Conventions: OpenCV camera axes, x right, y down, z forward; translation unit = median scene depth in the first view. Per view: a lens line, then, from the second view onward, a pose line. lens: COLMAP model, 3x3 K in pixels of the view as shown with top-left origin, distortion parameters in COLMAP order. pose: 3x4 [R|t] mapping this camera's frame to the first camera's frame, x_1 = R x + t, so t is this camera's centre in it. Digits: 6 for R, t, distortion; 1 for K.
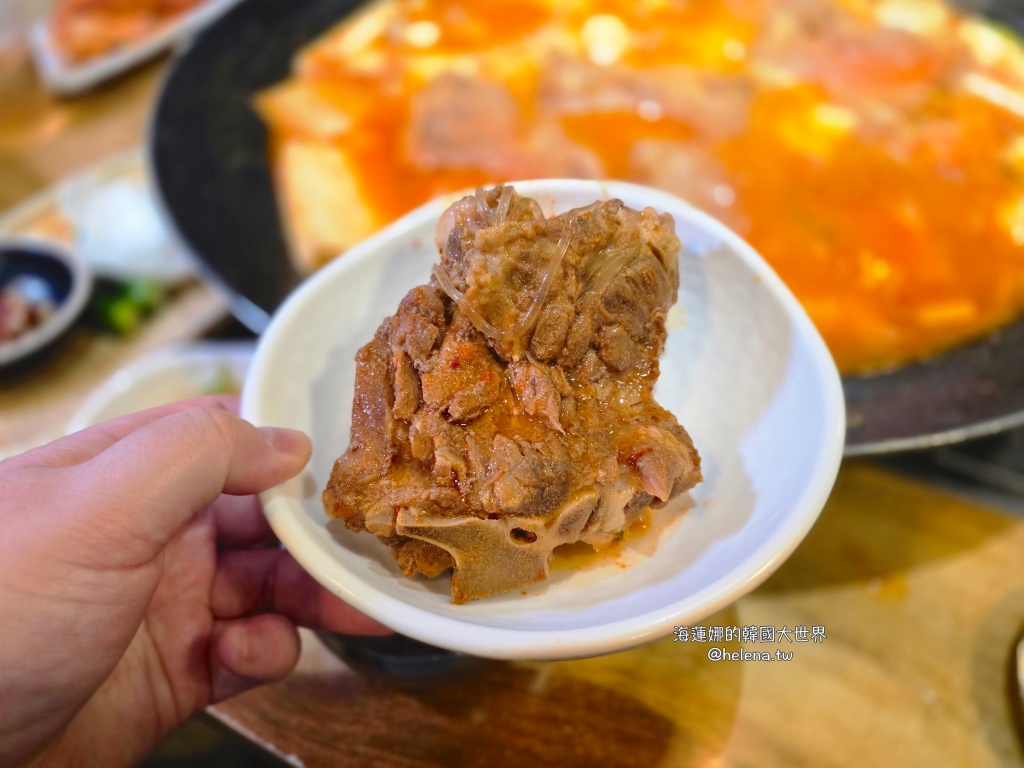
lens RADIAL K [[698.4, 0, 515.2], [0, 698.4, 387.4], [0, 0, 1]] dist [0.007310, -0.012621]
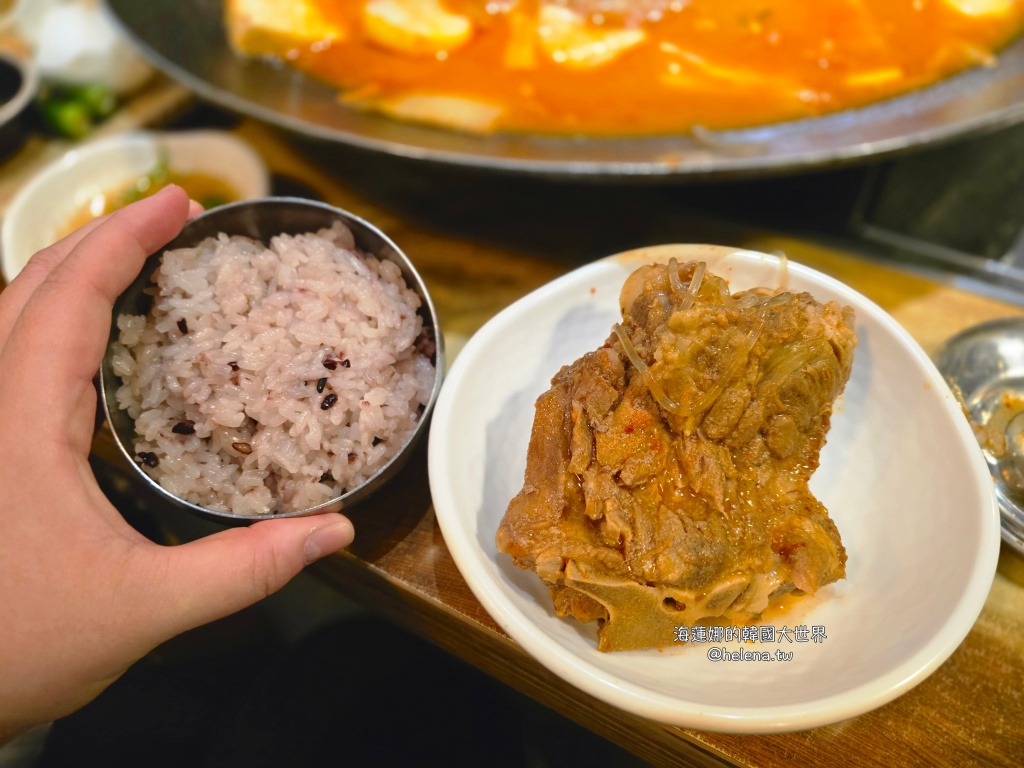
lens RADIAL K [[698.4, 0, 507.8], [0, 698.4, 381.0], [0, 0, 1]] dist [0.007310, -0.012621]
pose [[0.980083, 0.166263, -0.108601, -0.167006], [-0.161594, 0.985563, 0.050533, -0.131707], [0.115435, -0.031978, 0.992800, -0.088862]]
